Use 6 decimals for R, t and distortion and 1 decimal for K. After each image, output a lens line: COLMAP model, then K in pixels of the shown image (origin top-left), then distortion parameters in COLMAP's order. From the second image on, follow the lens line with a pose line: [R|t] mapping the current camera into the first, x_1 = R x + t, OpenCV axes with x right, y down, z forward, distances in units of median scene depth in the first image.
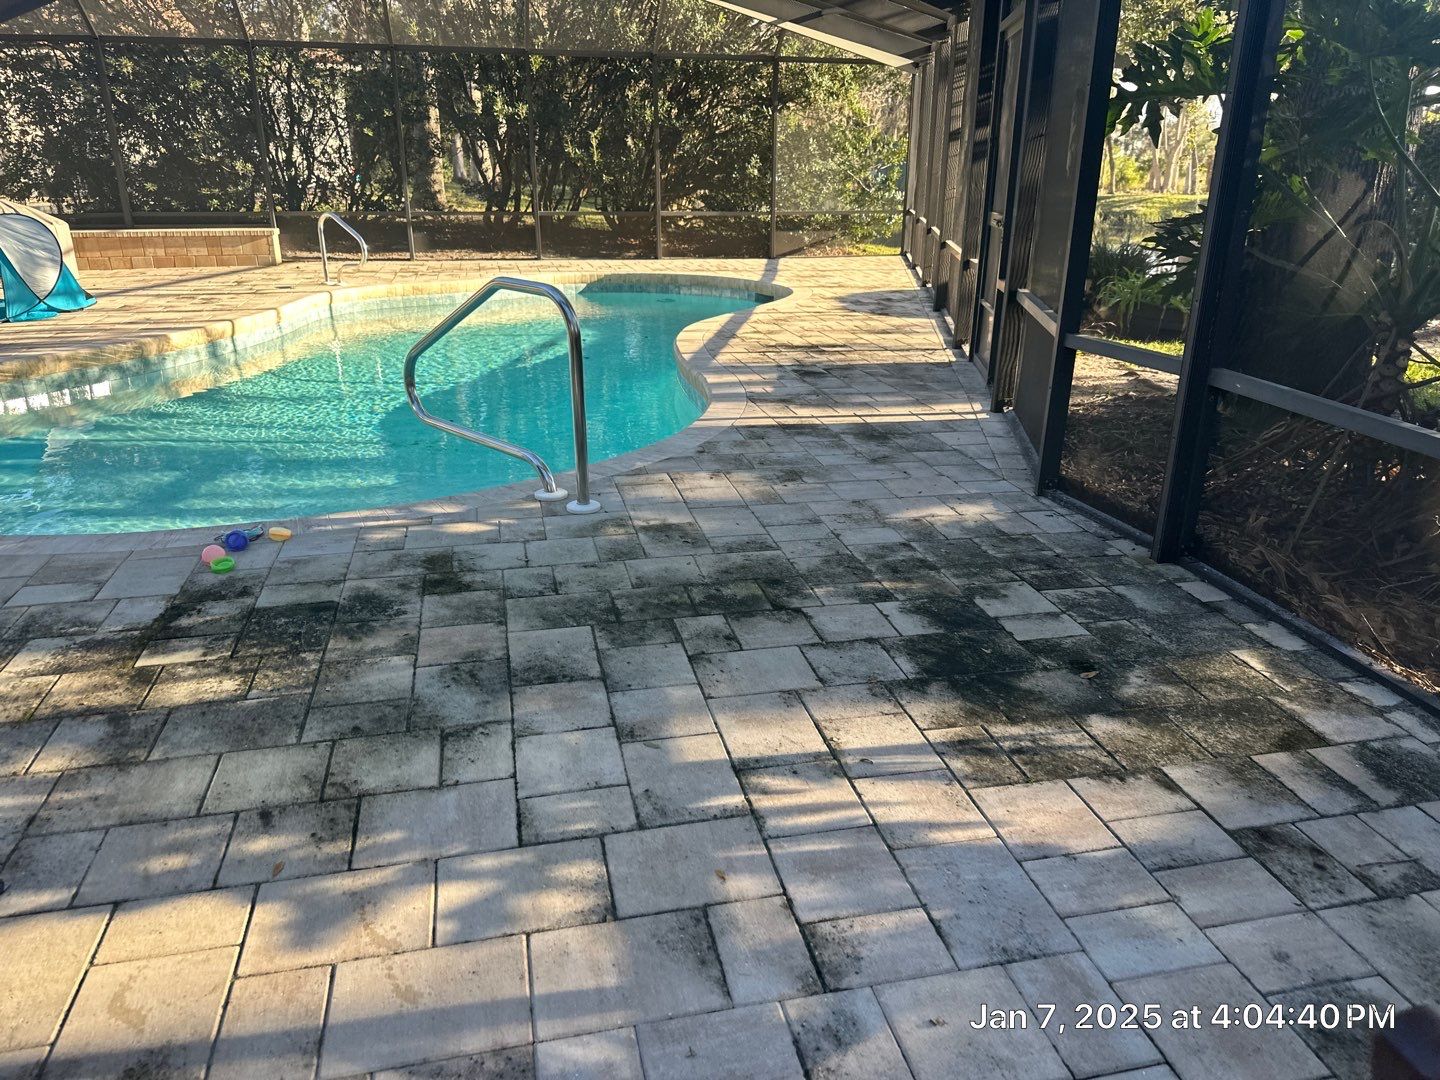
lens RADIAL K [[1016.0, 0, 731.0], [0, 1016.0, 542.3], [0, 0, 1]] dist [0.059464, -0.070987]
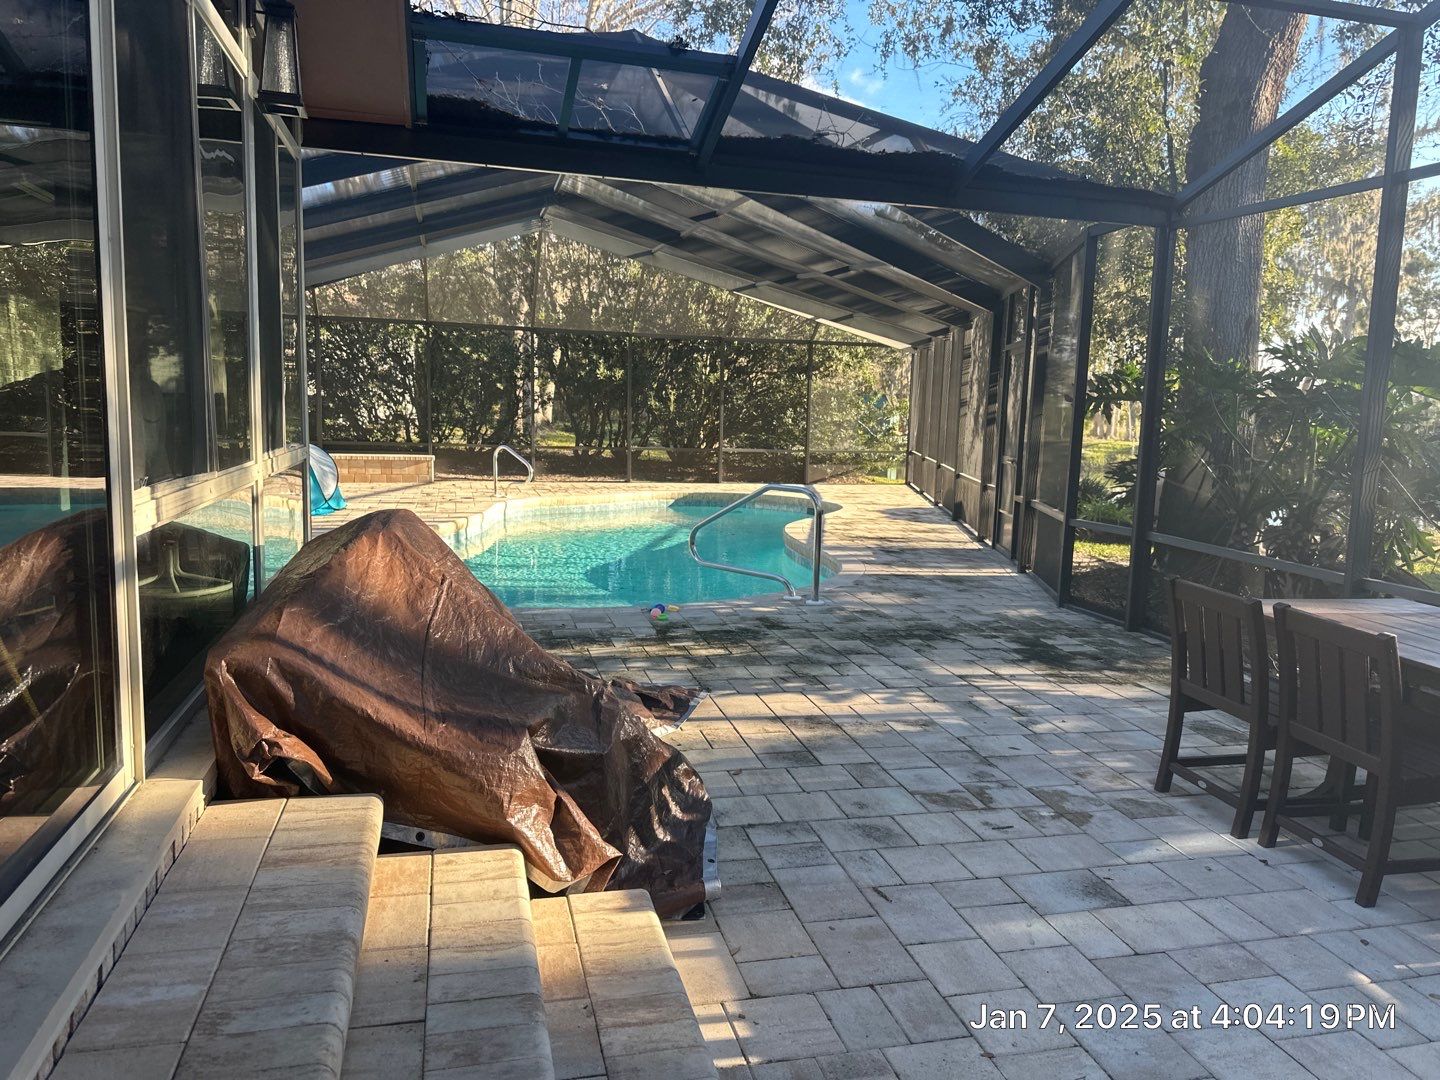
lens RADIAL K [[1016.0, 0, 710.5], [0, 1016.0, 535.1], [0, 0, 1]] dist [0.059464, -0.070987]
pose [[0.999681, 0.019656, 0.015883, -0.239490], [-0.015570, 0.974117, -0.225509, 0.172426], [-0.019904, 0.225190, 0.974112, -0.535787]]
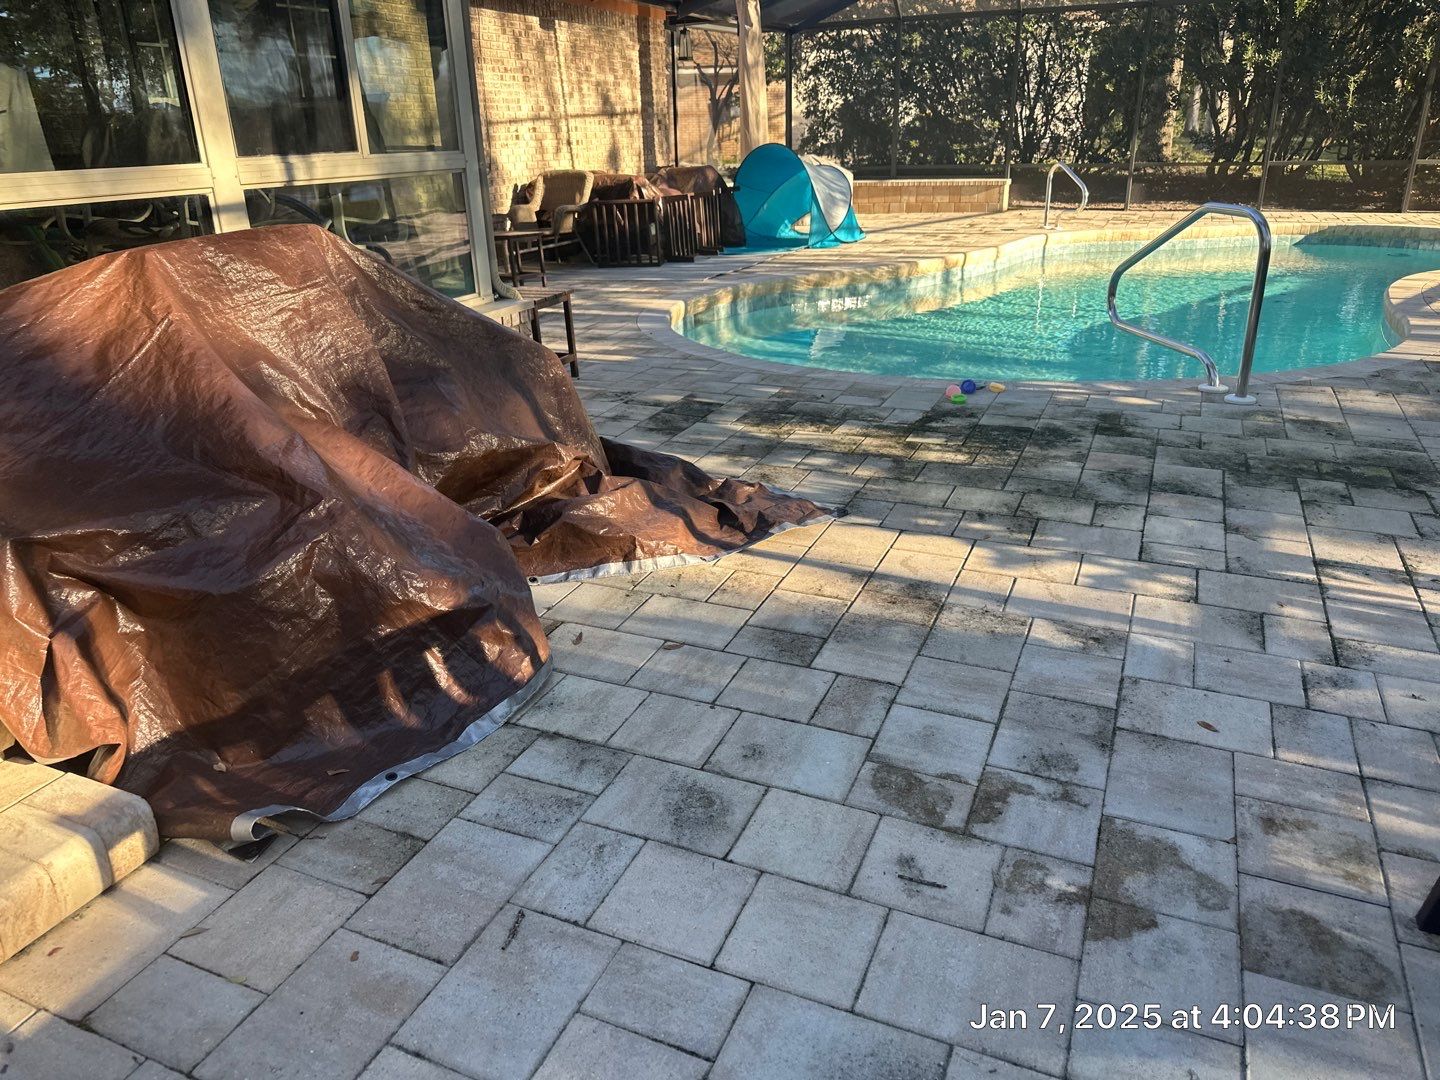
lens RADIAL K [[1016.0, 0, 723.0], [0, 1016.0, 544.0], [0, 0, 1]] dist [0.059464, -0.070987]
pose [[0.800220, 0.205285, -0.563476, 0.052188], [-0.184135, 0.978307, 0.094918, 0.082470], [0.570738, 0.027800, 0.820662, -0.205869]]
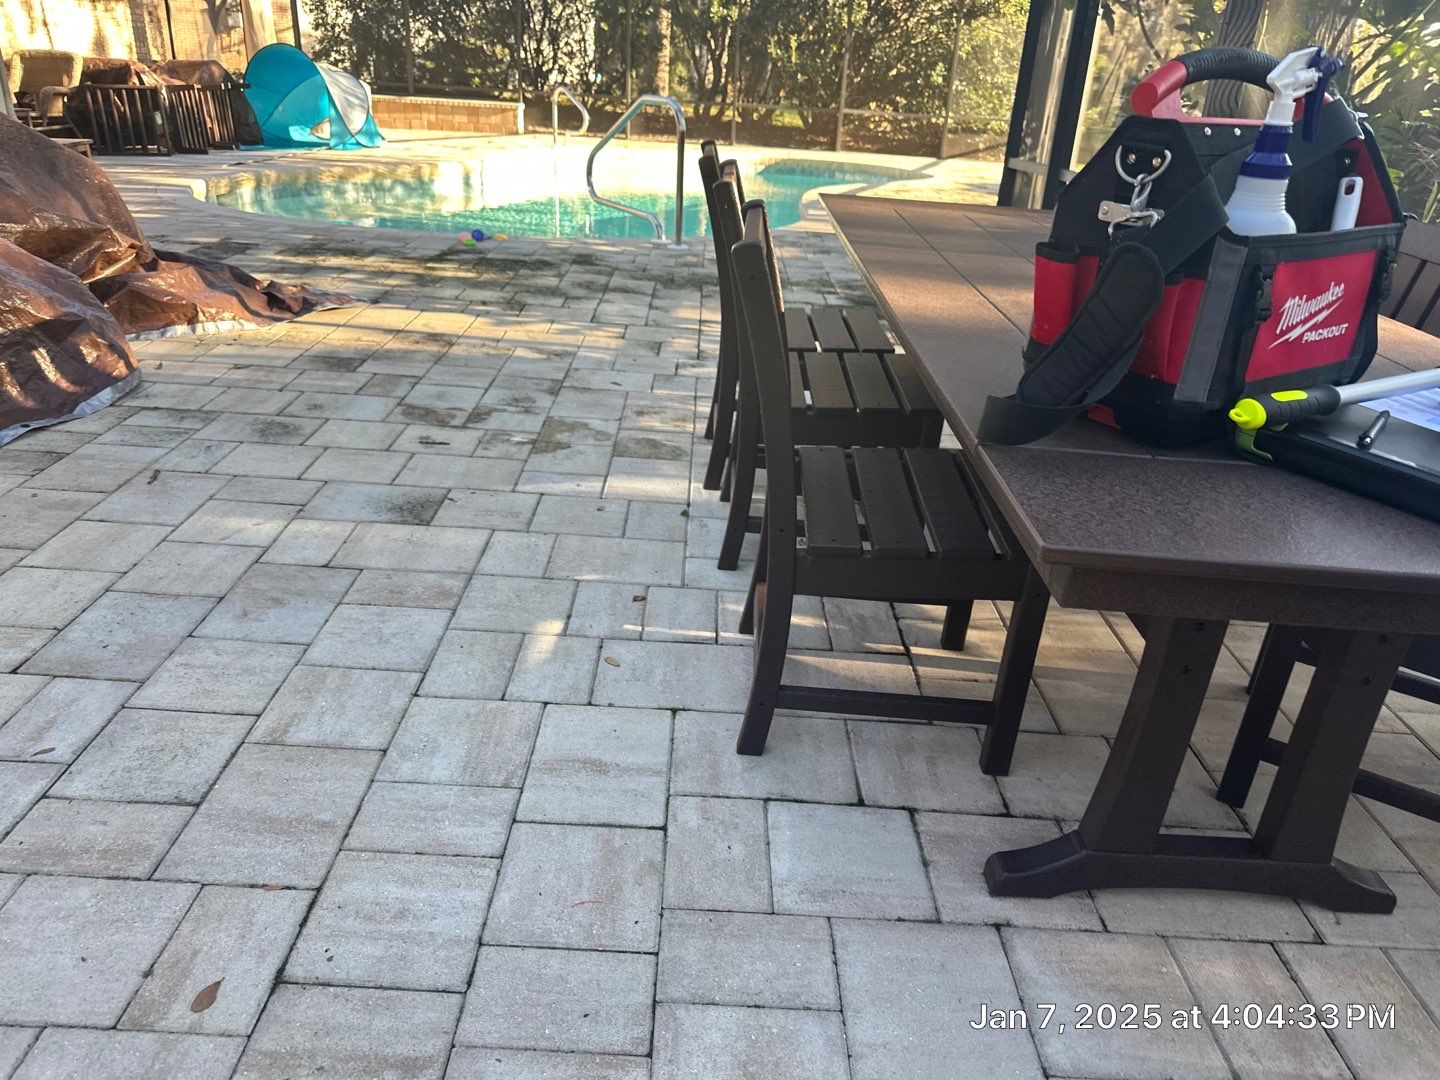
lens RADIAL K [[1016.0, 0, 705.5], [0, 1016.0, 559.5], [0, 0, 1]] dist [0.059464, -0.070987]
pose [[0.969939, 0.145261, -0.195236, 0.182665], [-0.129866, 0.987481, 0.089533, 0.195461], [0.205797, -0.061487, 0.976661, -0.380763]]
